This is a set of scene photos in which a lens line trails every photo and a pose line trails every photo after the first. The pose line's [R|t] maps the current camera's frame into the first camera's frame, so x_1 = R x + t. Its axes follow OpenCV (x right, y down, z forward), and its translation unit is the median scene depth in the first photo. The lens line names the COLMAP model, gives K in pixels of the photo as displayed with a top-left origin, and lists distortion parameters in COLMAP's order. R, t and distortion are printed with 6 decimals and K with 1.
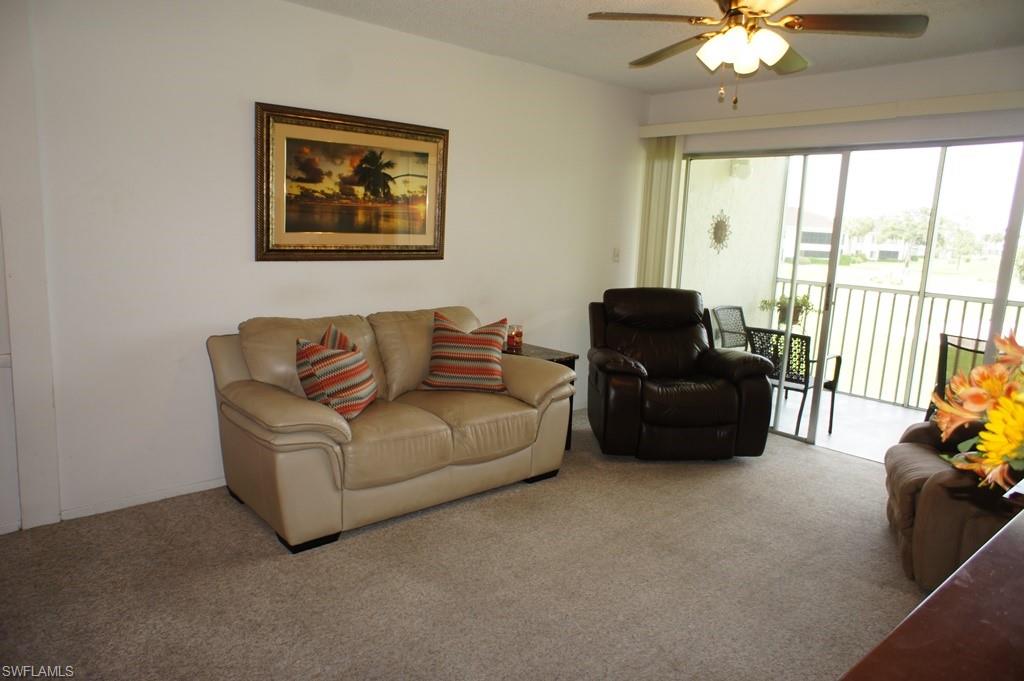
lens RADIAL K [[692.1, 0, 511.3], [0, 692.1, 334.3], [0, 0, 1]] dist [-0.062234, 0.077269]
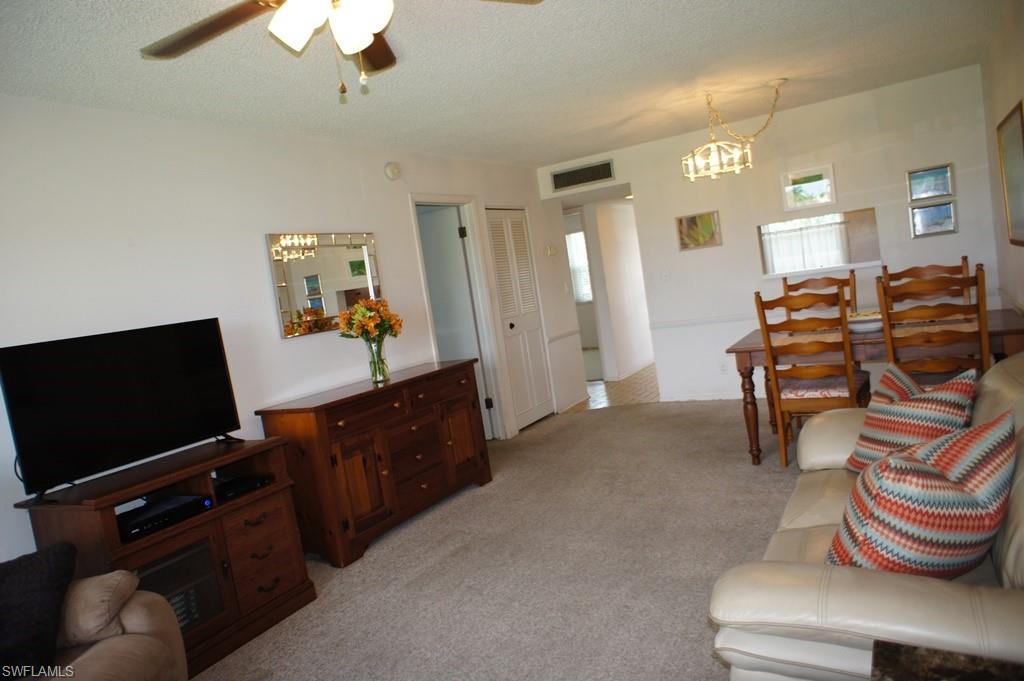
lens RADIAL K [[692.1, 0, 509.4], [0, 692.1, 336.8], [0, 0, 1]] dist [-0.062234, 0.077269]
pose [[-0.949051, 0.115954, -0.293013, 0.300758], [0.051318, 0.974297, 0.219342, -0.186040], [0.310916, 0.193130, -0.930609, 1.302750]]
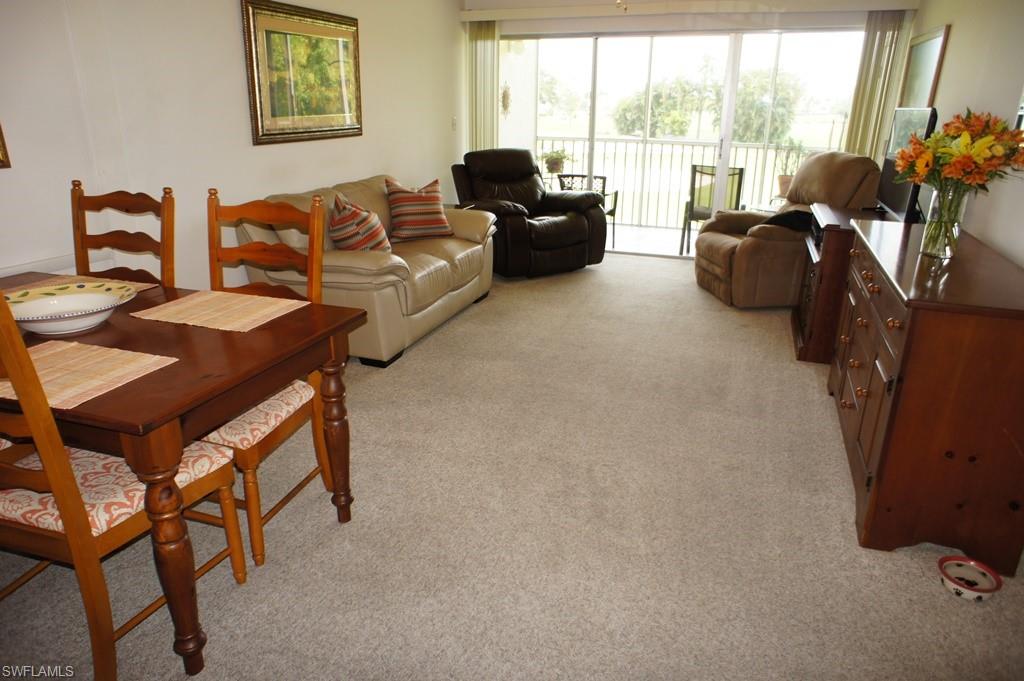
lens RADIAL K [[692.1, 0, 508.7], [0, 692.1, 336.7], [0, 0, 1]] dist [-0.062234, 0.077269]
pose [[0.876549, -0.192747, 0.441034, -0.513819], [0.109731, 0.972210, 0.206800, 0.010361], [-0.468638, -0.132876, 0.873340, -0.197060]]
